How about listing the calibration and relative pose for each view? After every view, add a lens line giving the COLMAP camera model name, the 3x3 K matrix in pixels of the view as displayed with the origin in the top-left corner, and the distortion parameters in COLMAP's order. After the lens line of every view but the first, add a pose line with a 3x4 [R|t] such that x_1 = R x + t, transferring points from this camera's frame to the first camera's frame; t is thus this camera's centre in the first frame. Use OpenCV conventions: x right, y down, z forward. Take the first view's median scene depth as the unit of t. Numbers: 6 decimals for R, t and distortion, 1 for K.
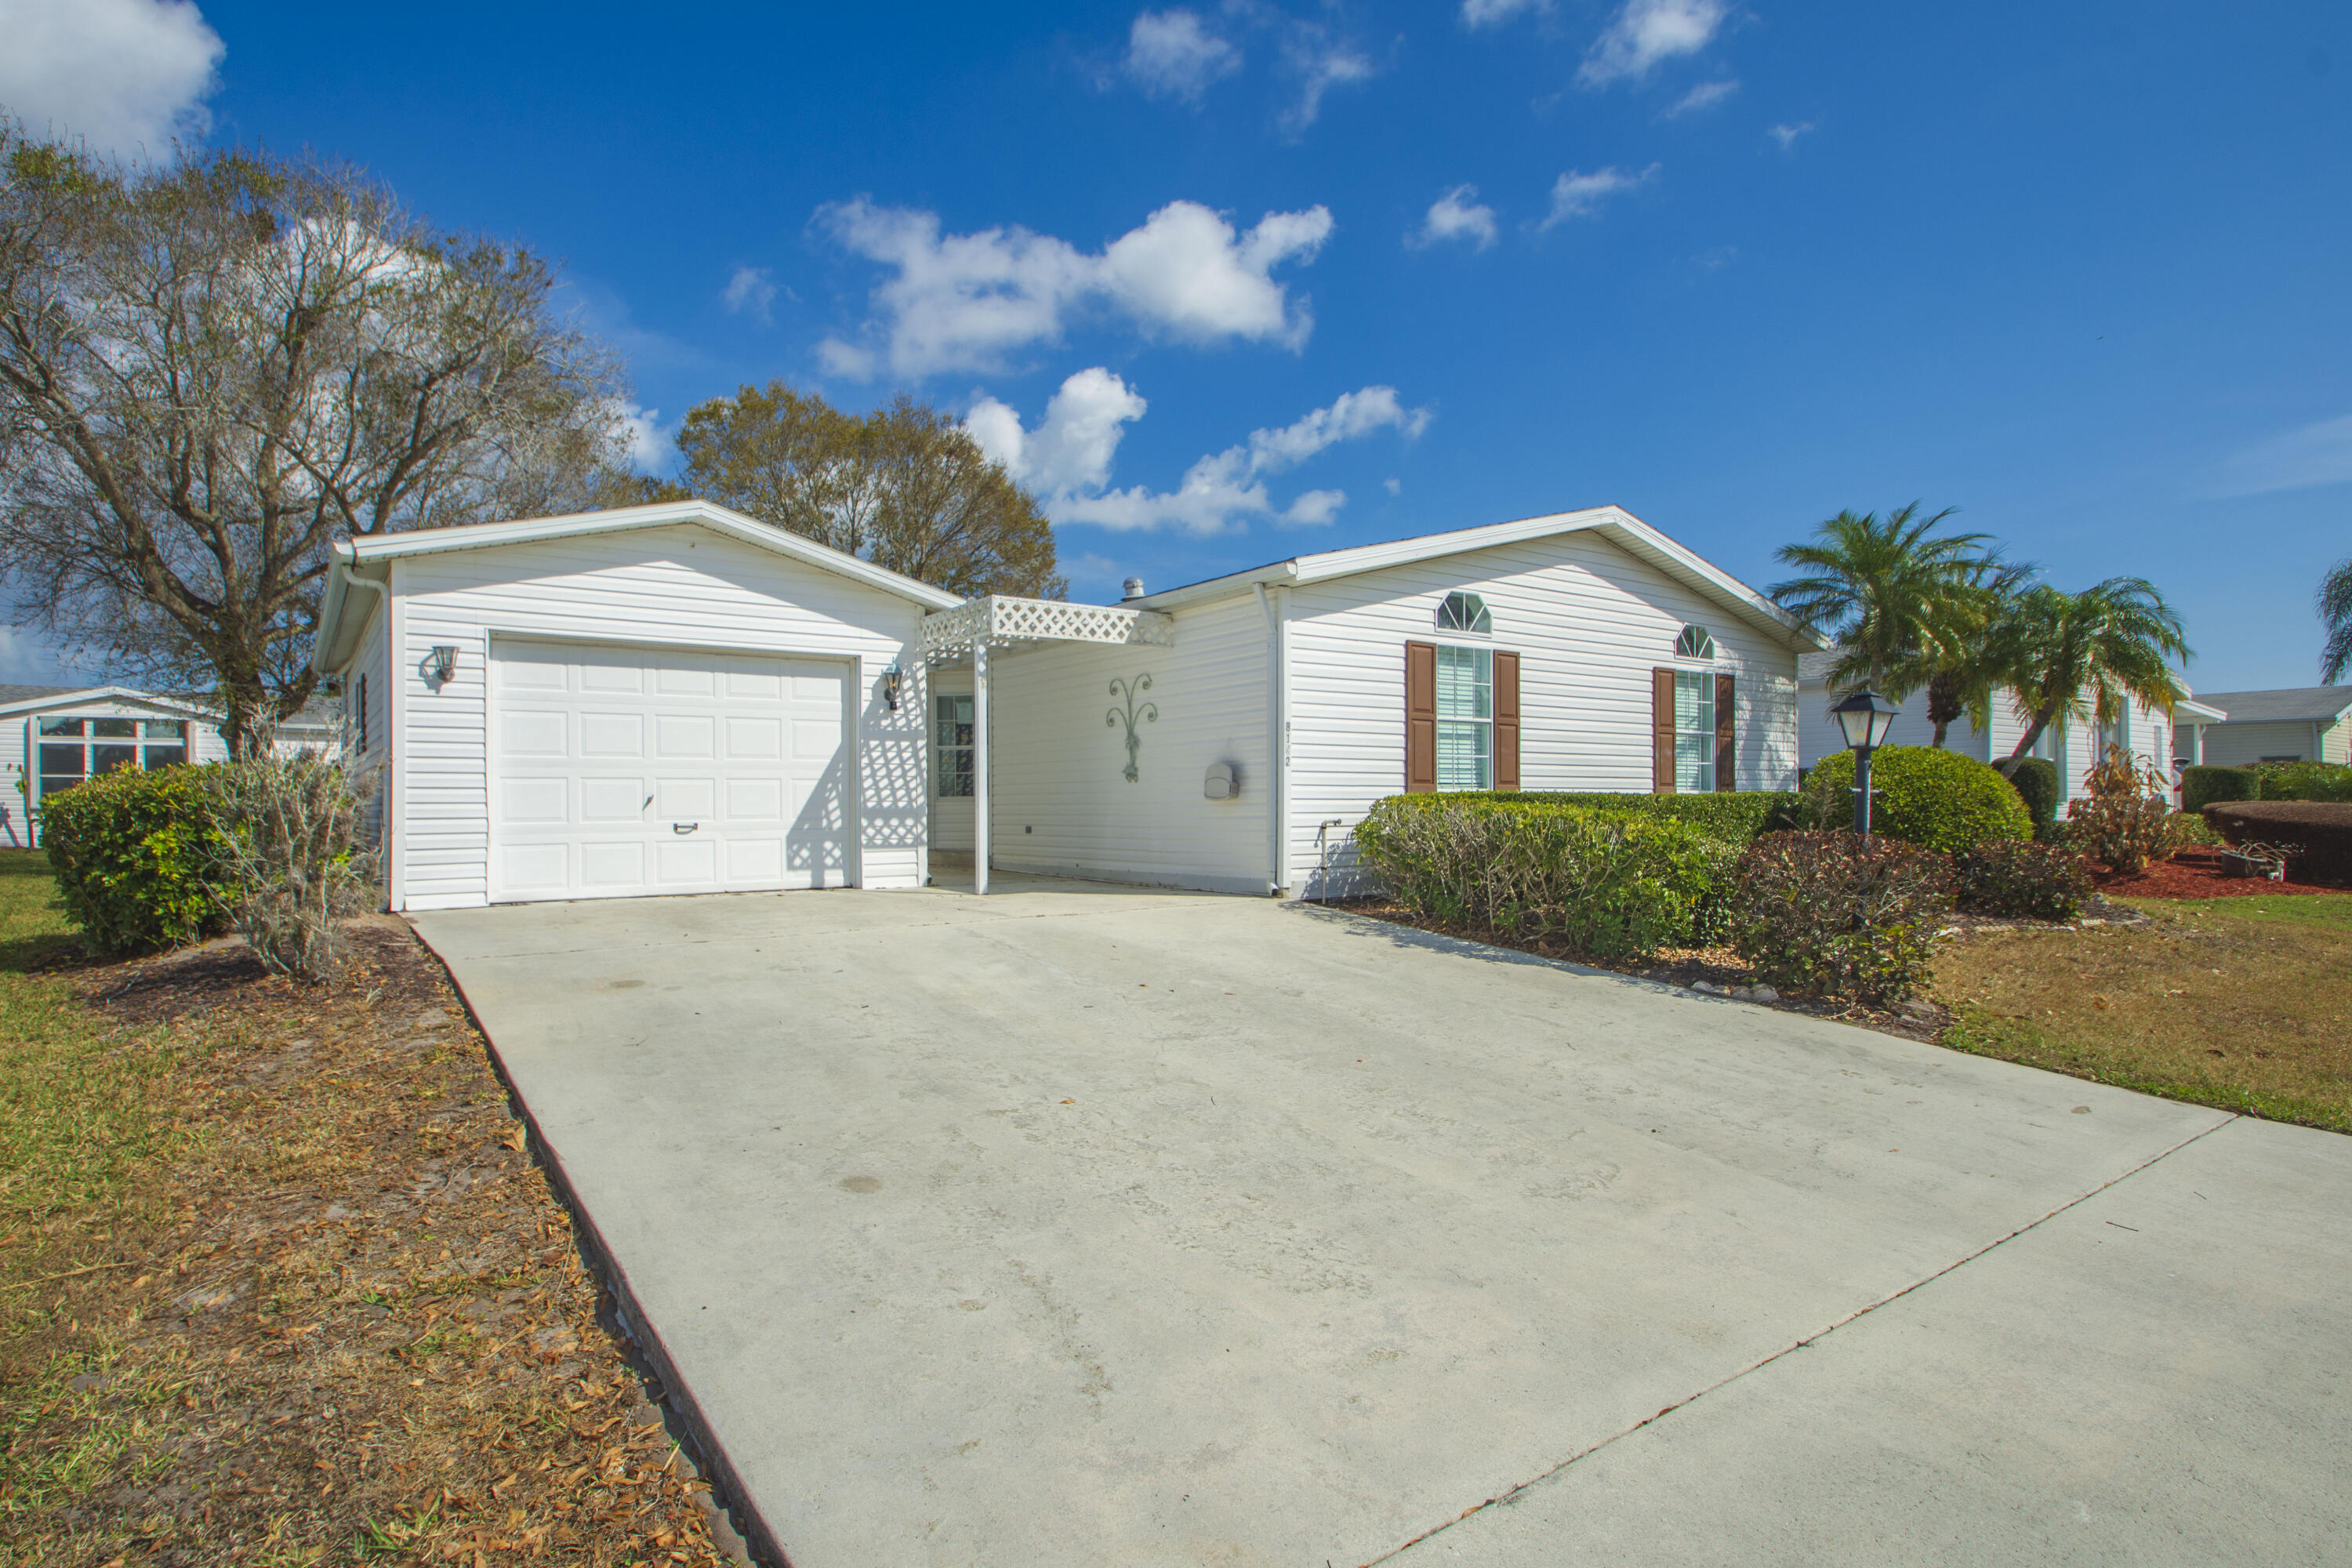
lens RADIAL K [[1138.5, 0, 1176.0], [0, 1138.5, 784.0], [0, 0, 1]] dist [-0.027701, 0.000179]
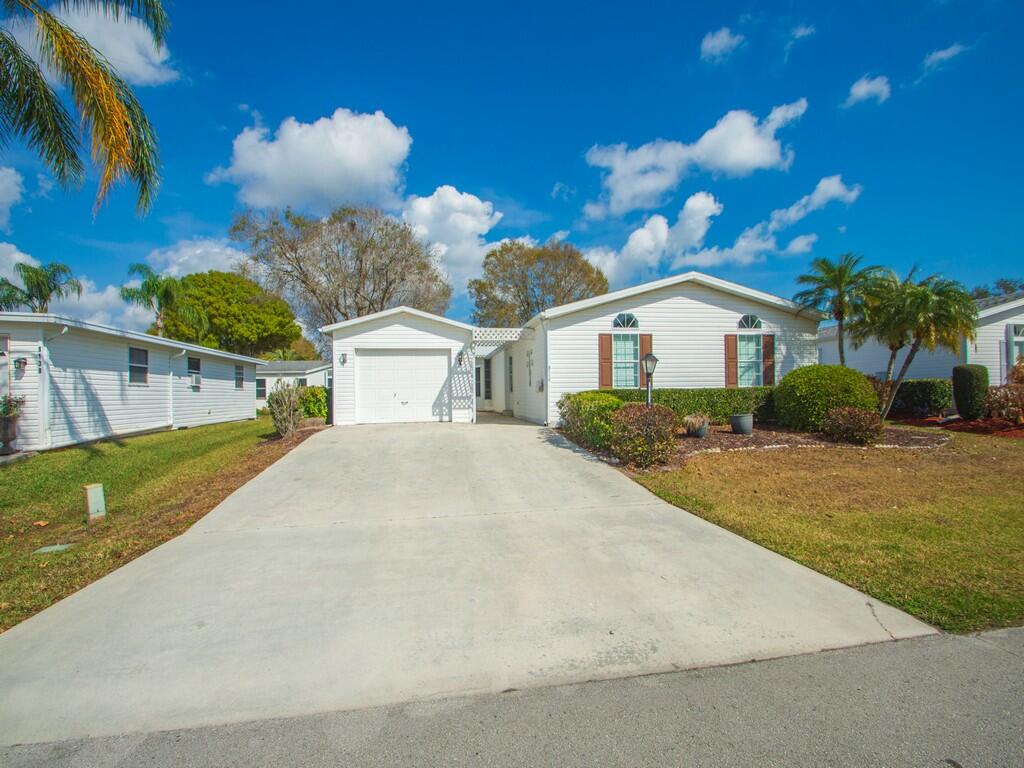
lens RADIAL K [[495.2, 0, 512.0], [0, 495.2, 384.0], [0, 0, 1]] dist [-0.035870, -0.000201]
pose [[0.875344, -0.020574, -0.483062, 0.510885], [0.021004, 0.999769, -0.004519, -0.003705], [0.483043, -0.006190, 0.875574, -0.120891]]
